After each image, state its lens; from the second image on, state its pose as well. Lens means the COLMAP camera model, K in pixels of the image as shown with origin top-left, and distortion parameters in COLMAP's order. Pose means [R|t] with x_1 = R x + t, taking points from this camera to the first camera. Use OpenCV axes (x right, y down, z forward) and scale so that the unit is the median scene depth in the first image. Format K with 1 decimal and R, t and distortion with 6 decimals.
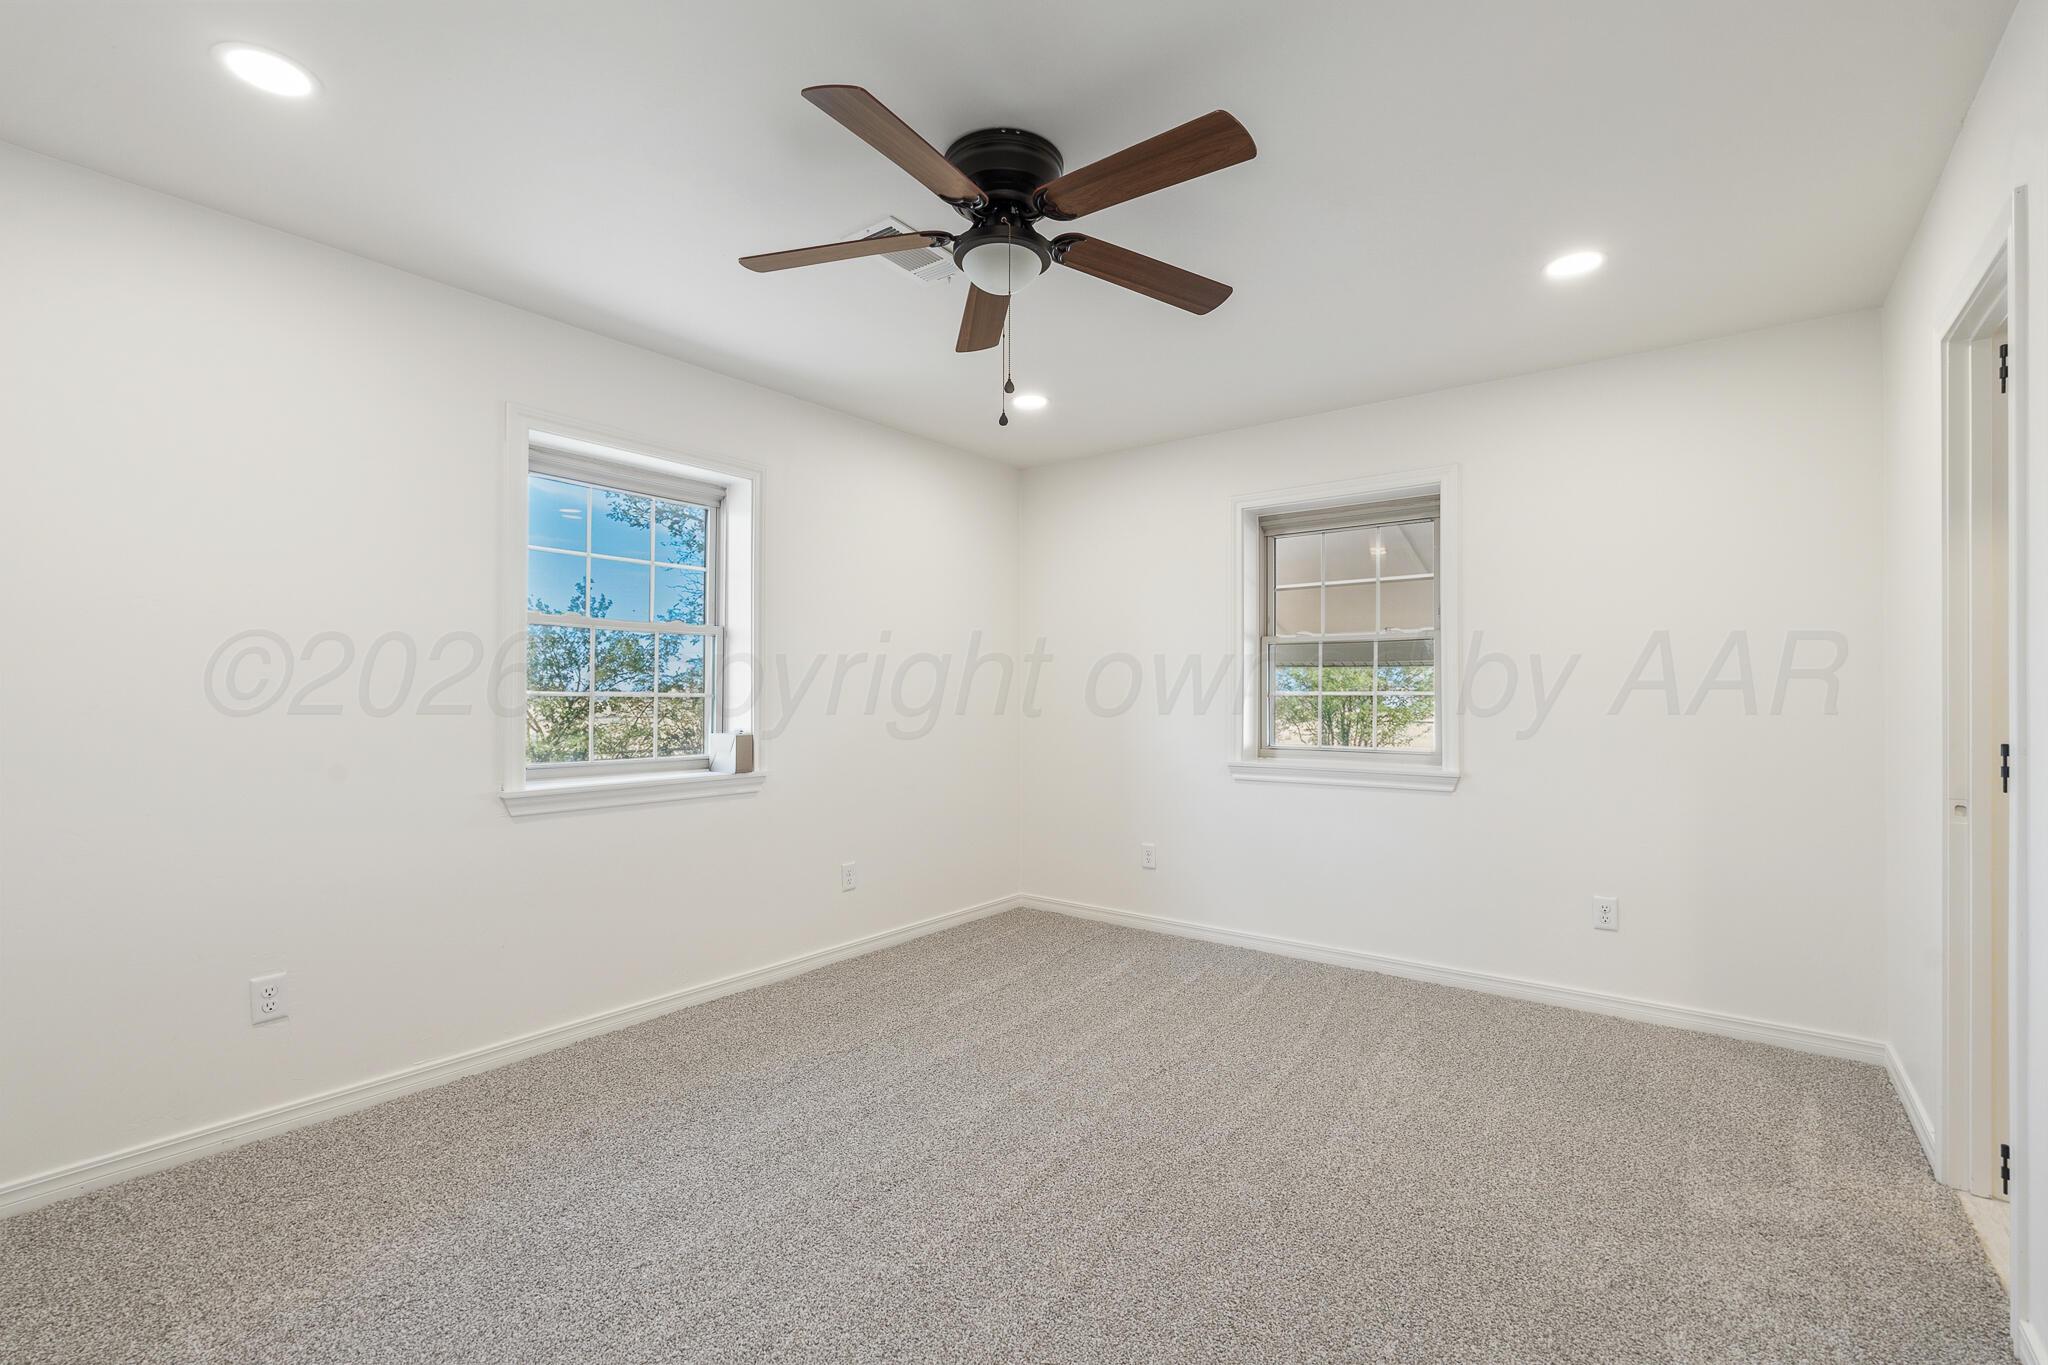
lens RADIAL K [[903.7, 0, 1041.0], [0, 903.7, 686.3], [0, 0, 1]] dist [-0.007507, 0.000685]
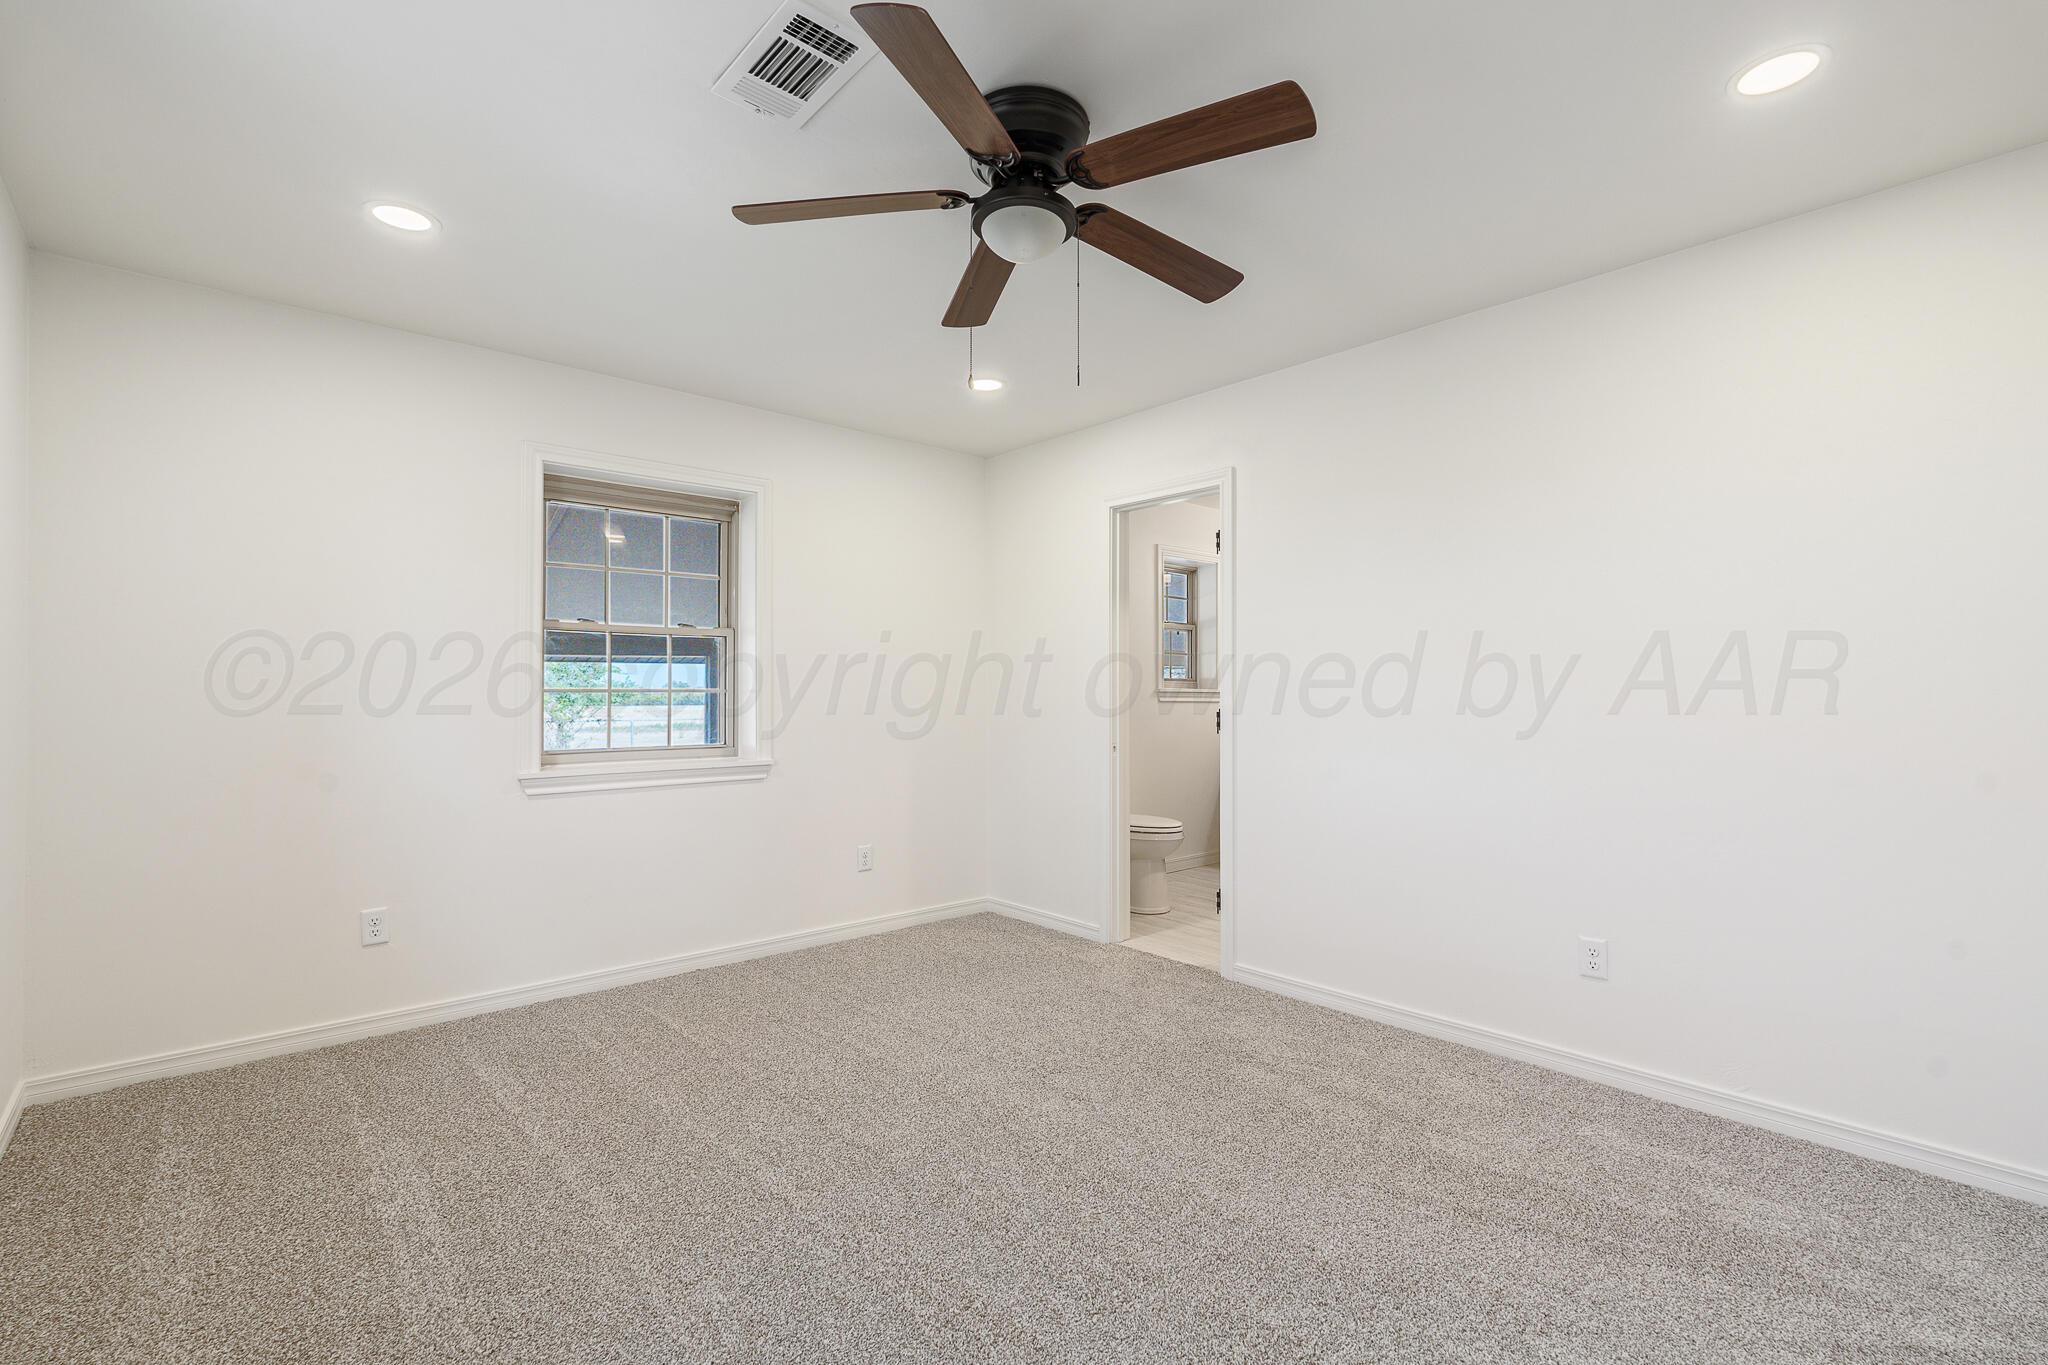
lens RADIAL K [[903.7, 0, 1042.5], [0, 903.7, 686.0], [0, 0, 1]] dist [-0.007507, 0.000685]
pose [[0.182572, 0.003036, 0.983188, -0.534098], [-0.009523, 0.999954, -0.001319, 0.003011], [-0.983146, -0.009122, 0.182592, 0.449875]]
